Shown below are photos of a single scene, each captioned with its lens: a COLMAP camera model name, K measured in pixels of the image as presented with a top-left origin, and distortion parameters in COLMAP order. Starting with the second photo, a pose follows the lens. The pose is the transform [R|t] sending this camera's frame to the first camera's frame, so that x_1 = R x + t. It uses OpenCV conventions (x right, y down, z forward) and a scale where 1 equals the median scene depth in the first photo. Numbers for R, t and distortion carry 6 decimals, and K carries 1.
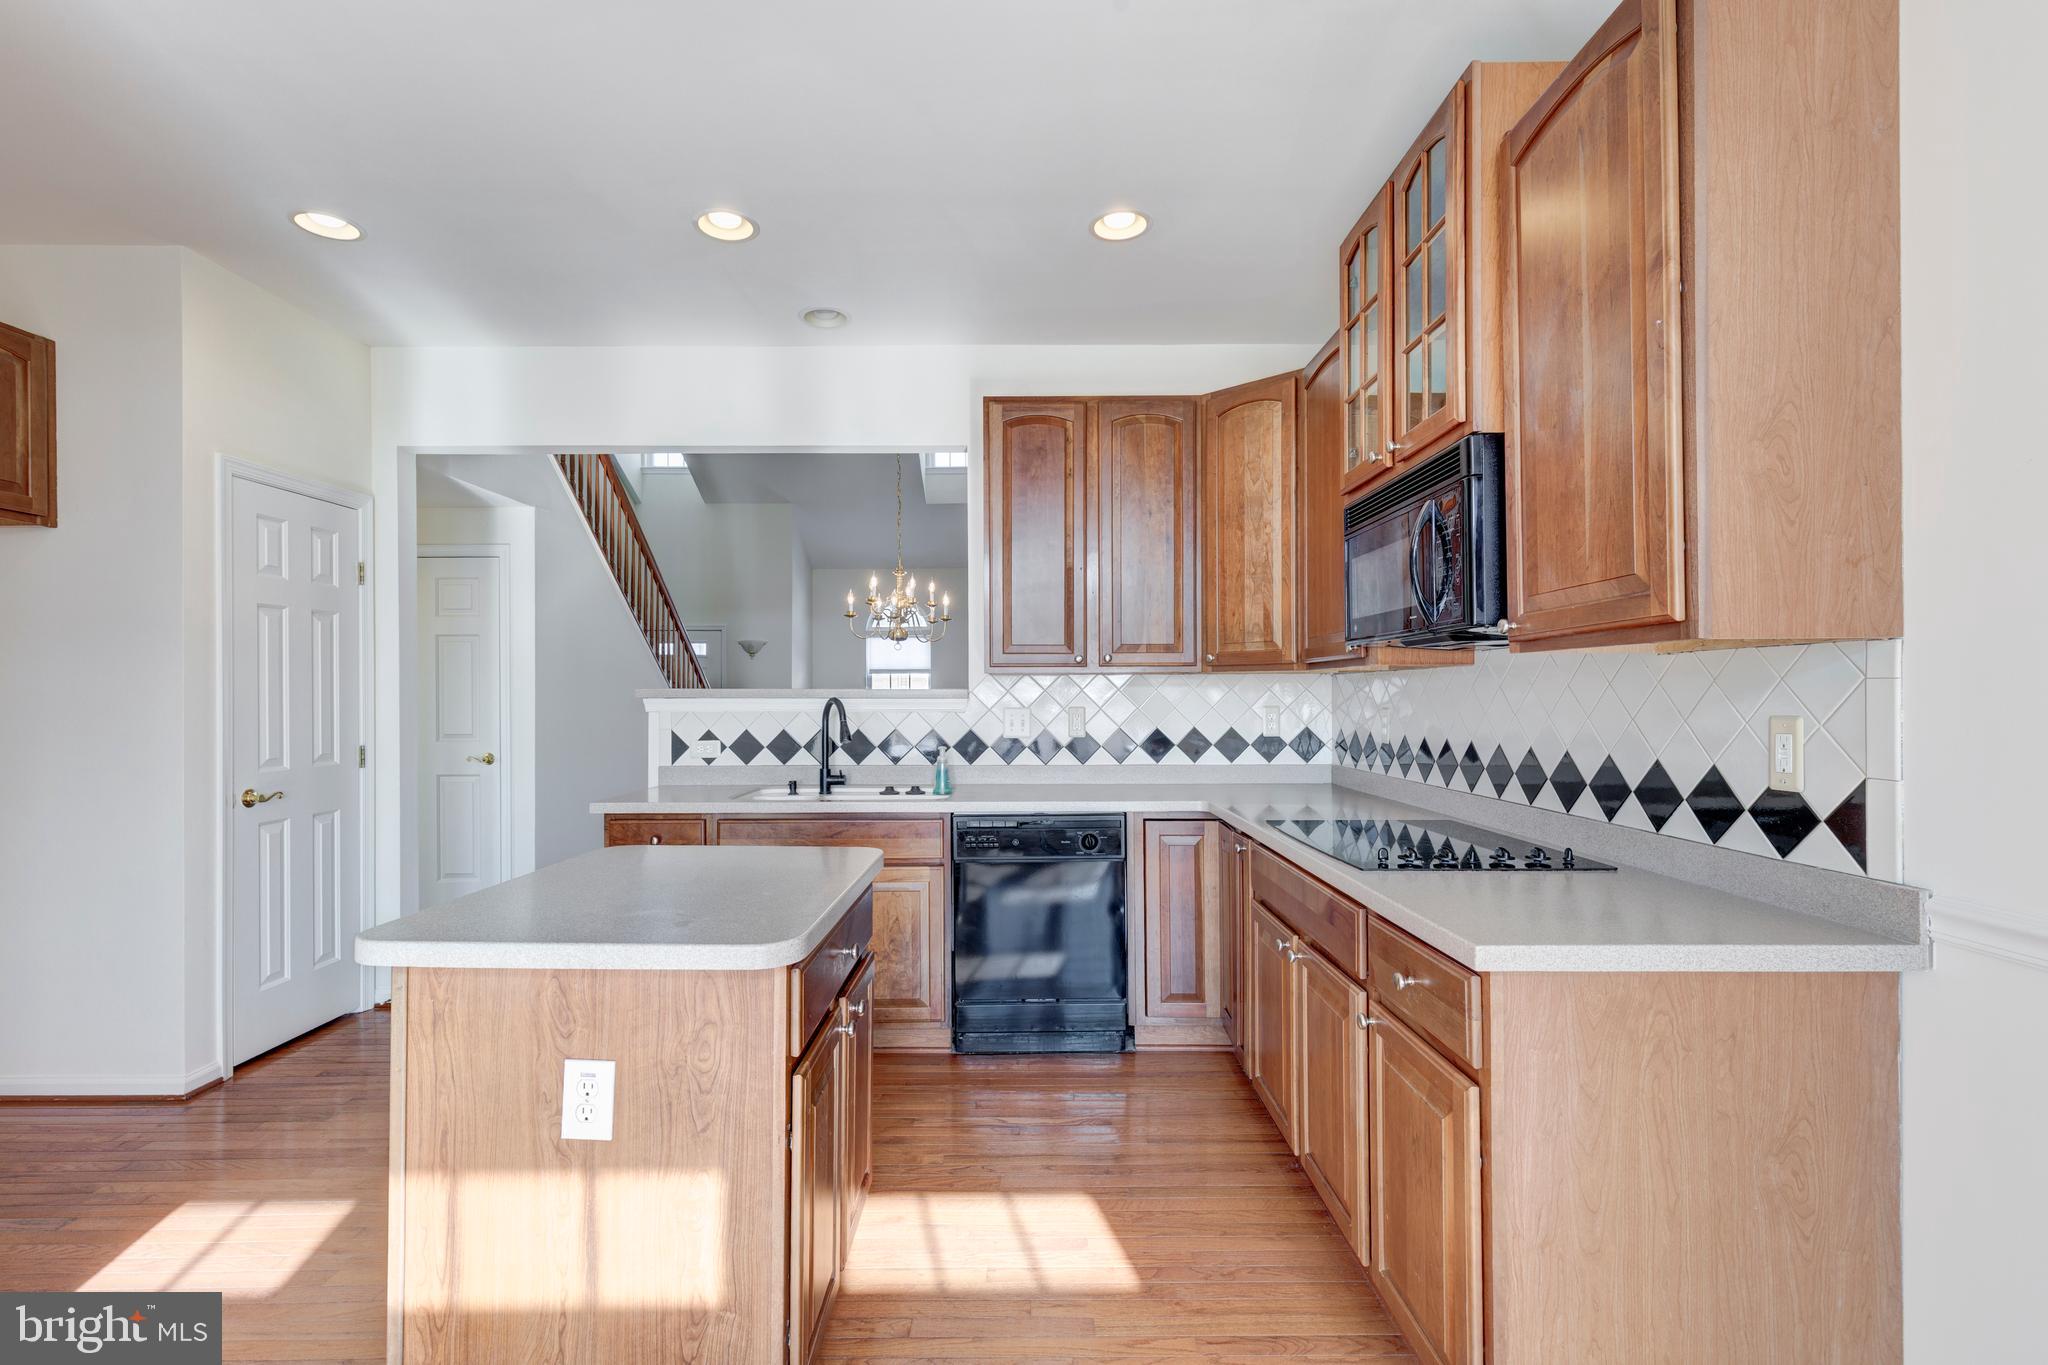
lens RADIAL K [[945.4, 0, 1011.5], [0, 945.4, 695.6], [0, 0, 1]] dist [0.005721, -0.000432]
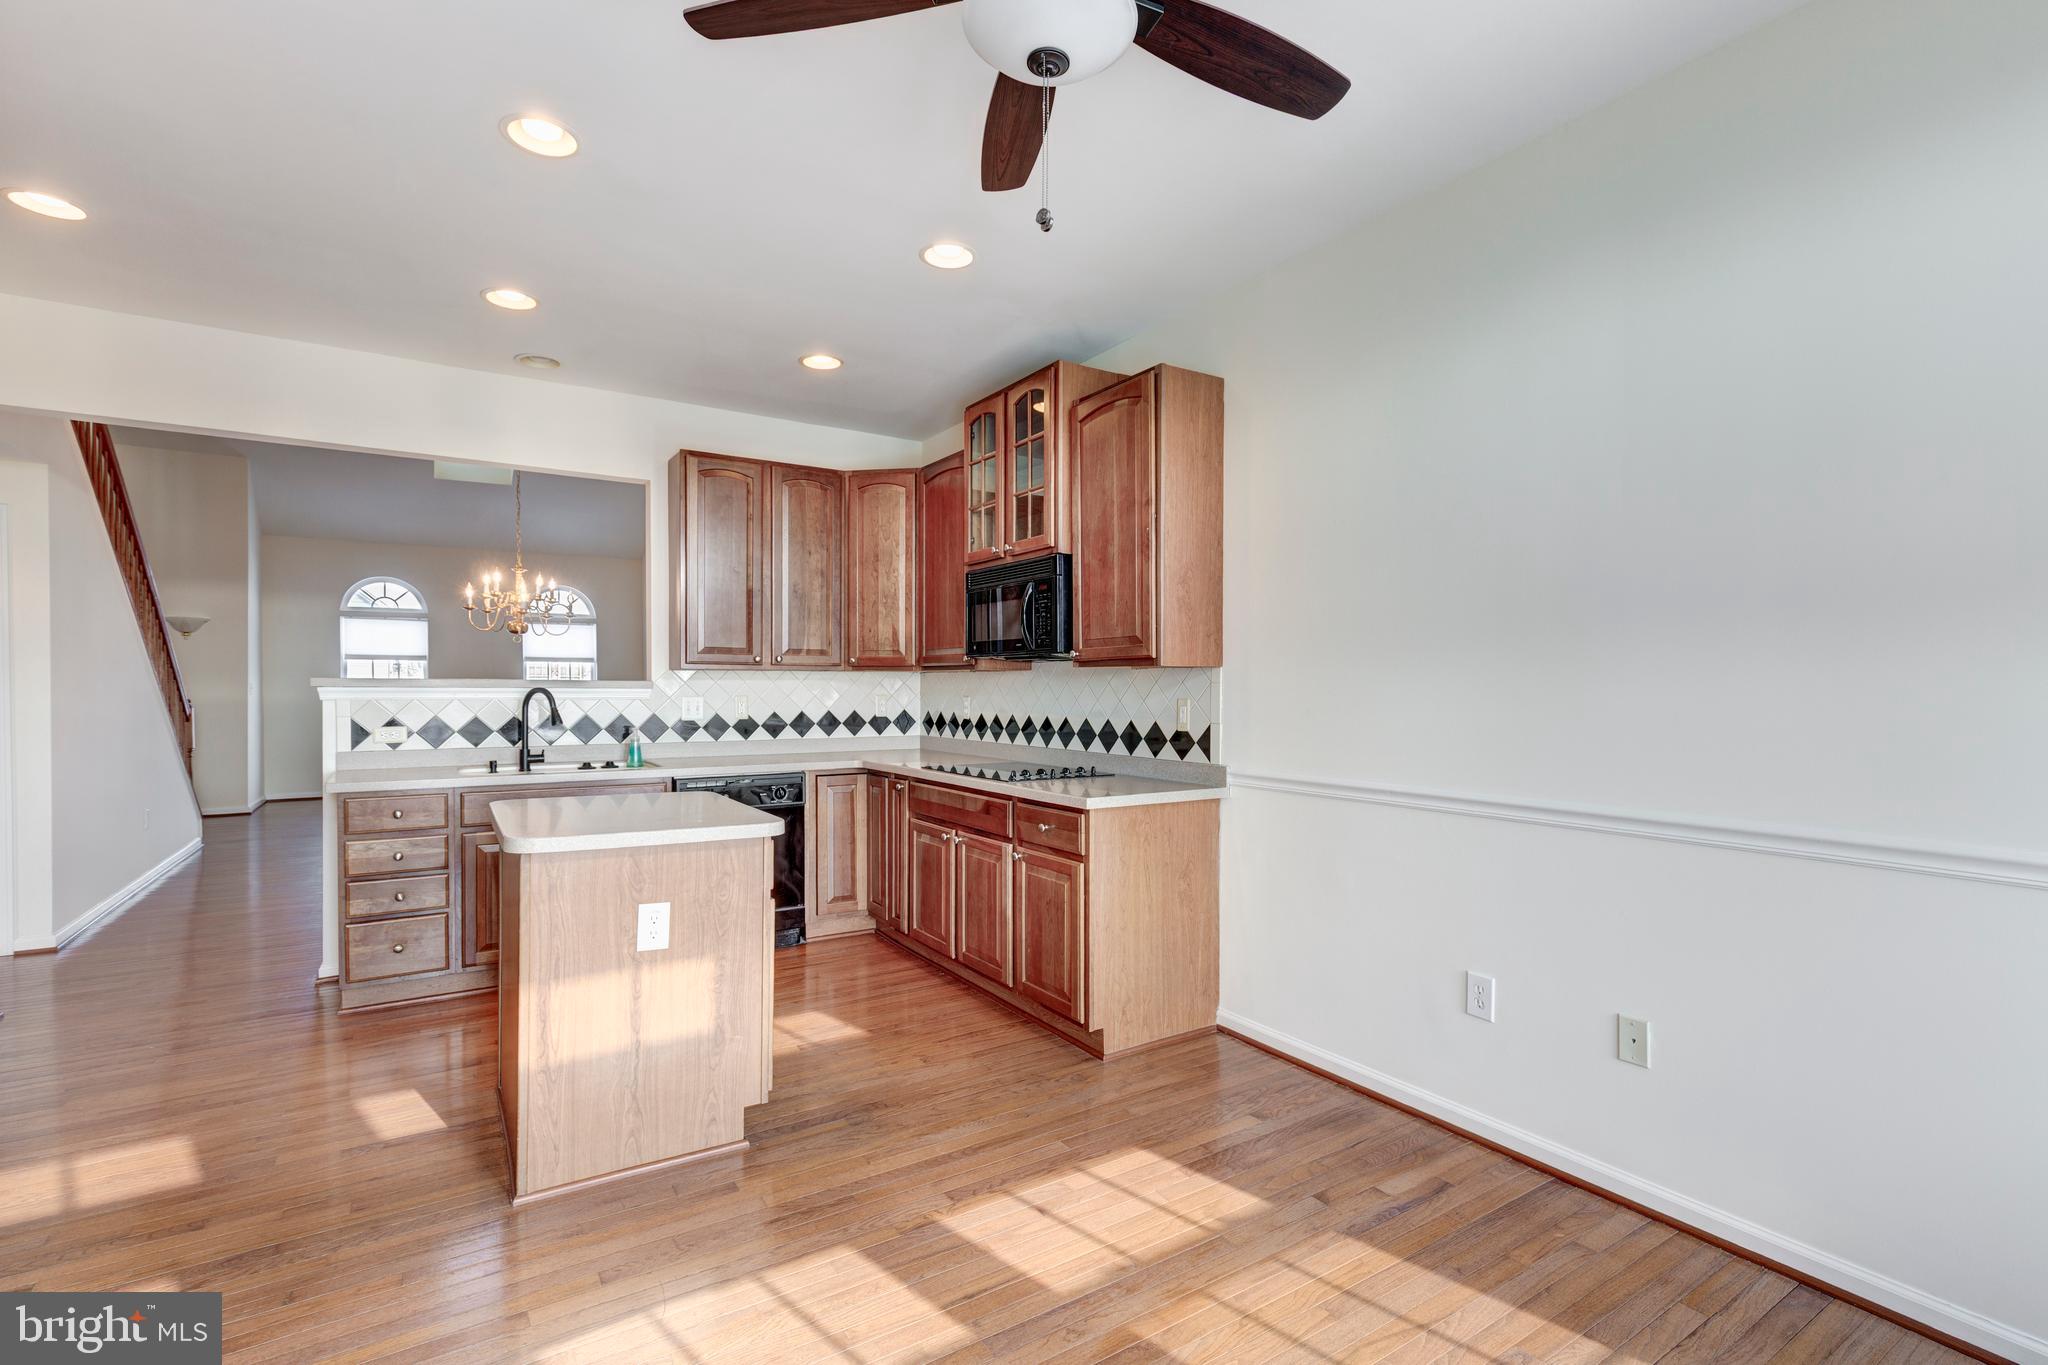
lens RADIAL K [[946.4, 0, 1026.1], [0, 946.4, 706.8], [0, 0, 1]] dist [0.004001, 0.000145]
pose [[0.840234, -0.006109, 0.542189, -0.361720], [-0.005763, 0.999779, 0.020196, -0.001286], [-0.542193, -0.020094, 0.840014, -0.347865]]
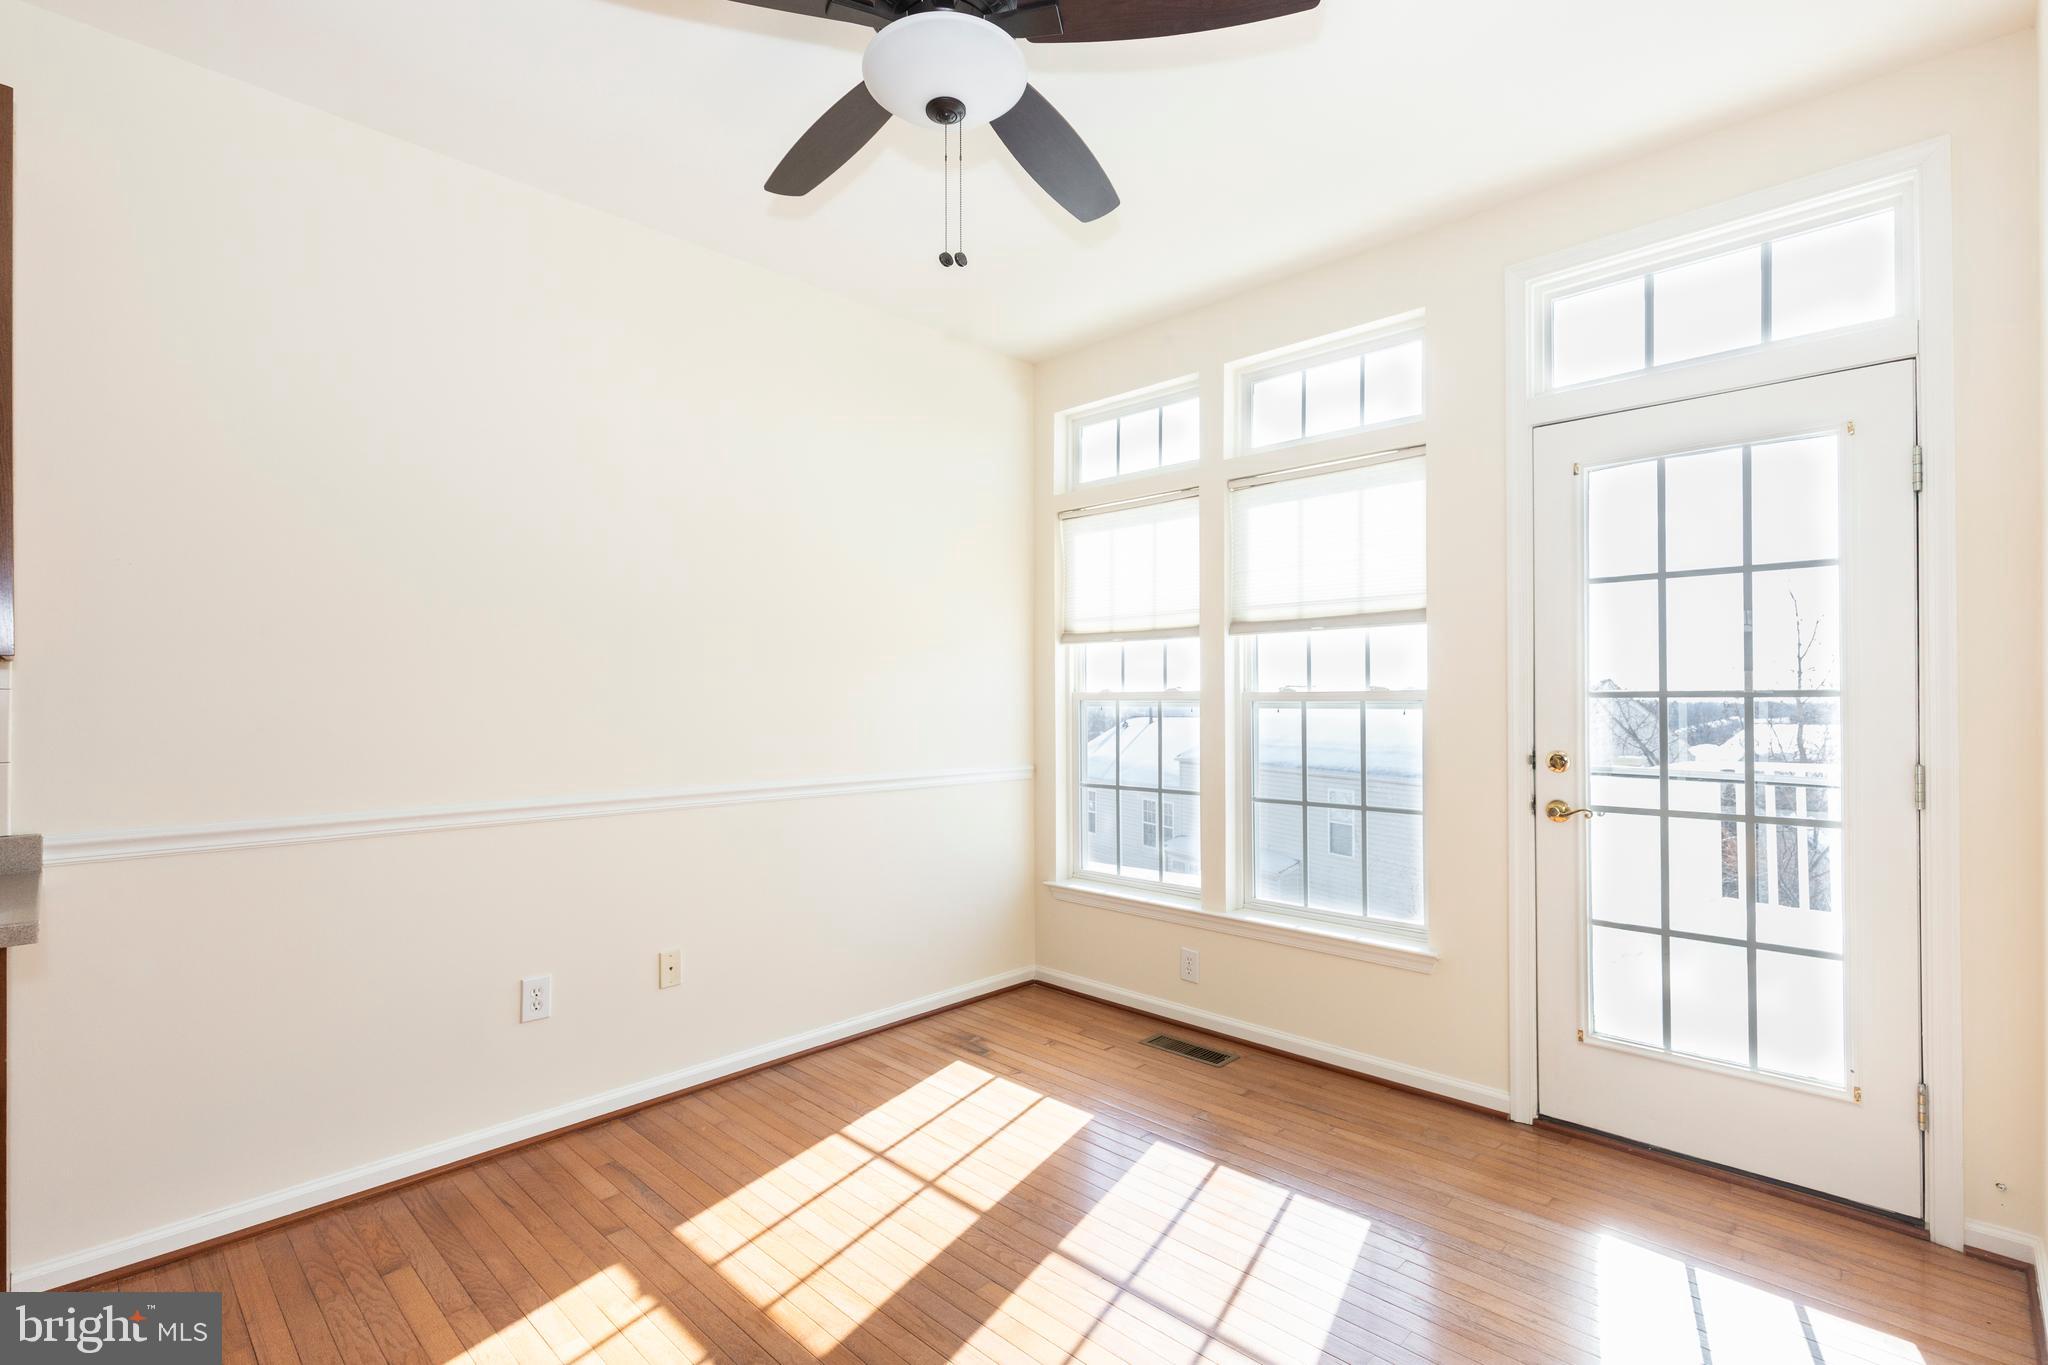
lens RADIAL K [[920.1, 0, 1018.7], [0, 920.1, 685.9], [0, 0, 1]] dist [0.001493, 0.000021]
pose [[-0.720936, 0.015490, 0.692829, -0.463262], [0.005616, 0.999848, -0.016510, 0.002893], [-0.692979, -0.008011, -0.720913, 0.404671]]
